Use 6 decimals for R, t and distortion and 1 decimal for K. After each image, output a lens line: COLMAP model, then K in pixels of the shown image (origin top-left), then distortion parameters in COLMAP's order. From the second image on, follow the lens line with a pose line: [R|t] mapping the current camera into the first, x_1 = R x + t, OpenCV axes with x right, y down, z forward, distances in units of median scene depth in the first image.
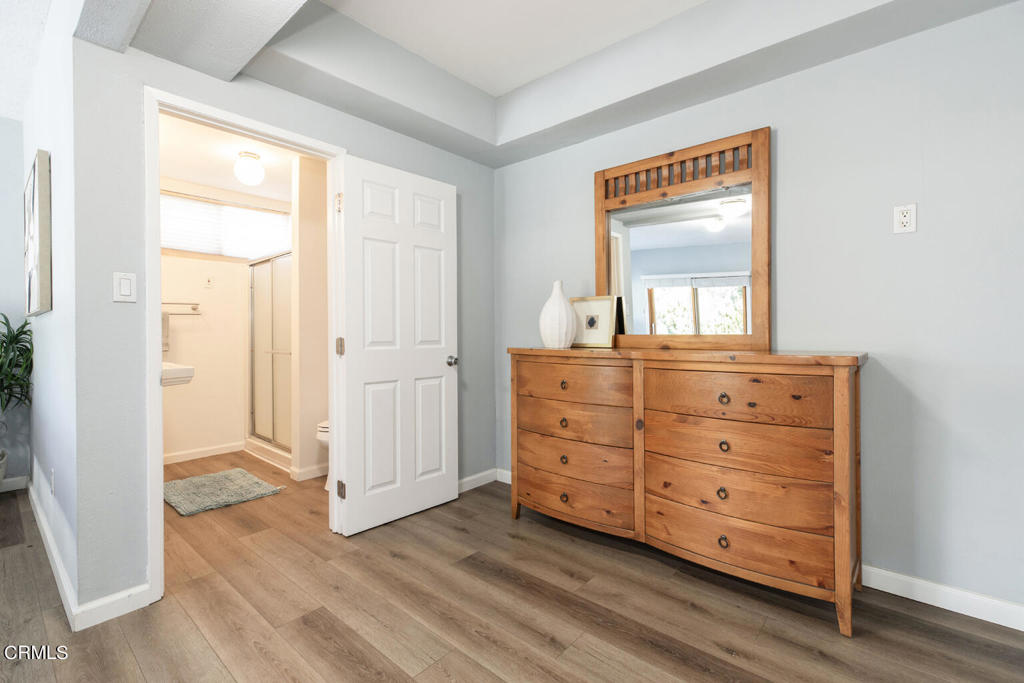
lens RADIAL K [[454.9, 0, 512.0], [0, 454.9, 341.5], [0, 0, 1]] dist [-0.001608, -0.000074]
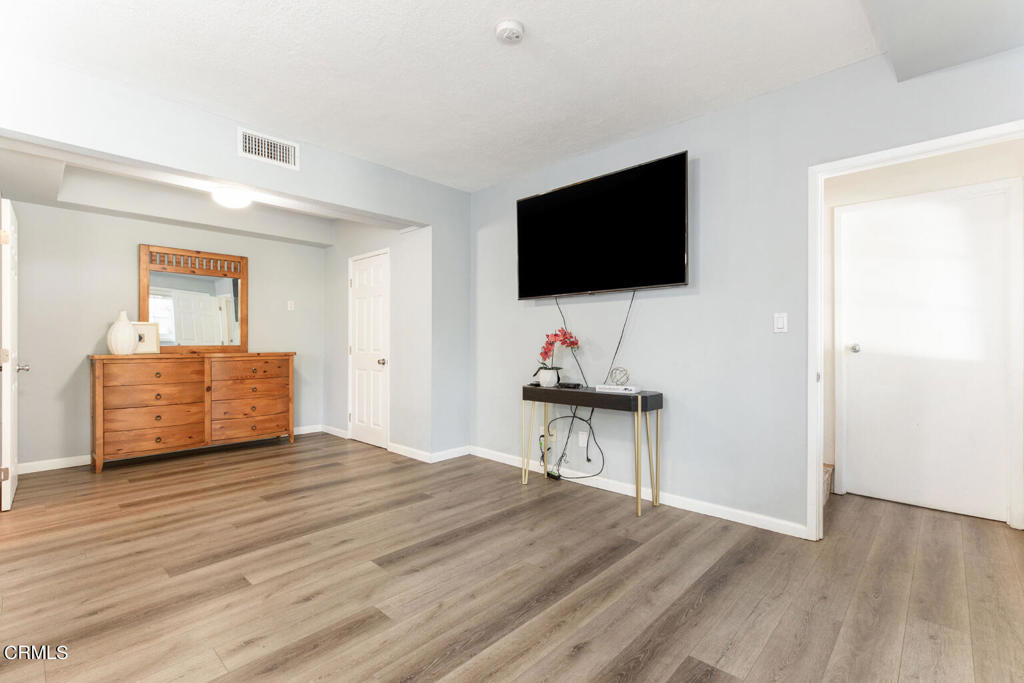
lens RADIAL K [[454.9, 0, 512.0], [0, 454.9, 341.5], [0, 0, 1]] dist [-0.001608, -0.000074]
pose [[0.047125, 0.001061, 0.998888, -1.667738], [0.014323, 0.999896, -0.001737, -0.009581], [-0.998786, 0.014389, 0.047104, -0.464786]]
